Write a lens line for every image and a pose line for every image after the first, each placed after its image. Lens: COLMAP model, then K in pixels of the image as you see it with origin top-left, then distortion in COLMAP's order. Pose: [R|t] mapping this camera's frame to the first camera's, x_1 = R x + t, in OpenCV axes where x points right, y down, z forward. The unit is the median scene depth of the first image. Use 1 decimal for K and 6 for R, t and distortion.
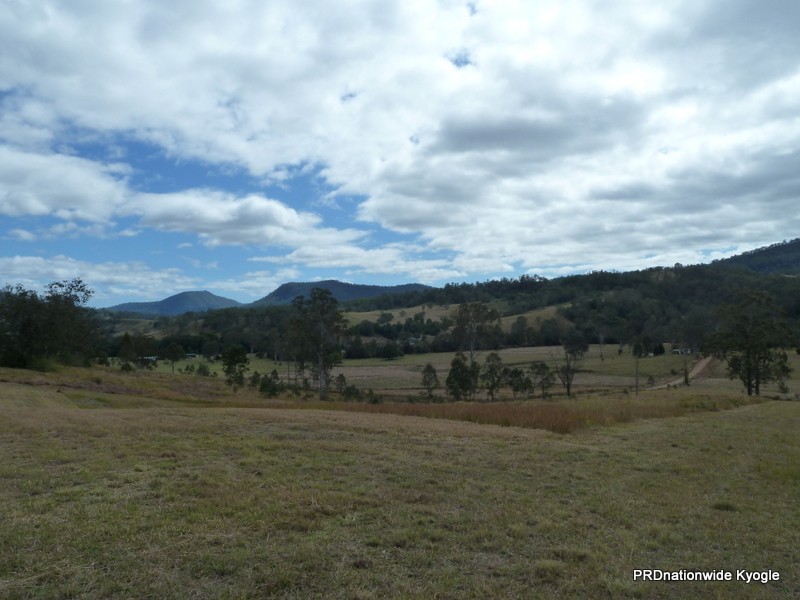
lens RADIAL K [[598.6, 0, 401.3], [0, 598.6, 298.2], [0, 0, 1]] dist [-0.034077, 0.003522]
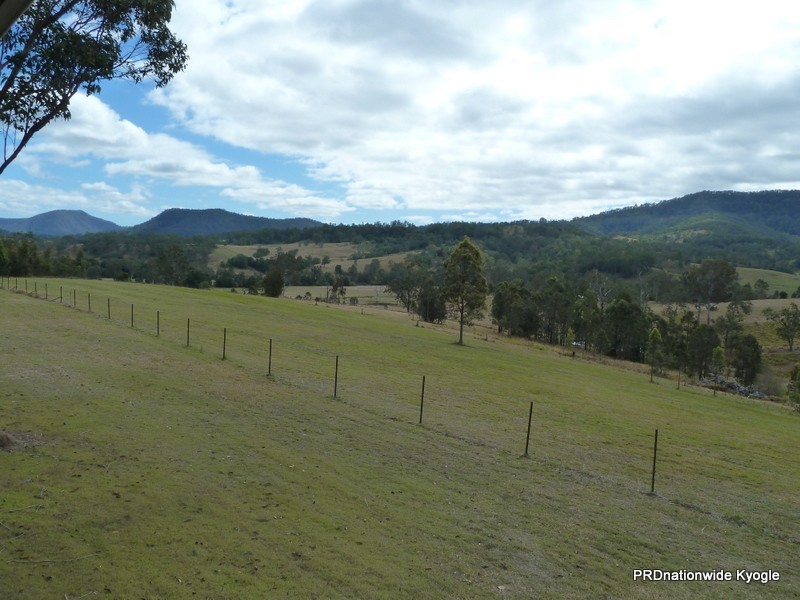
lens RADIAL K [[598.6, 0, 399.0], [0, 598.6, 302.5], [0, 0, 1]] dist [-0.034077, 0.003522]
pose [[0.982580, 0.046134, 0.180025, 0.025263], [-0.066252, 0.992007, 0.107390, -0.009174], [-0.173632, -0.117446, 0.977782, -0.104973]]
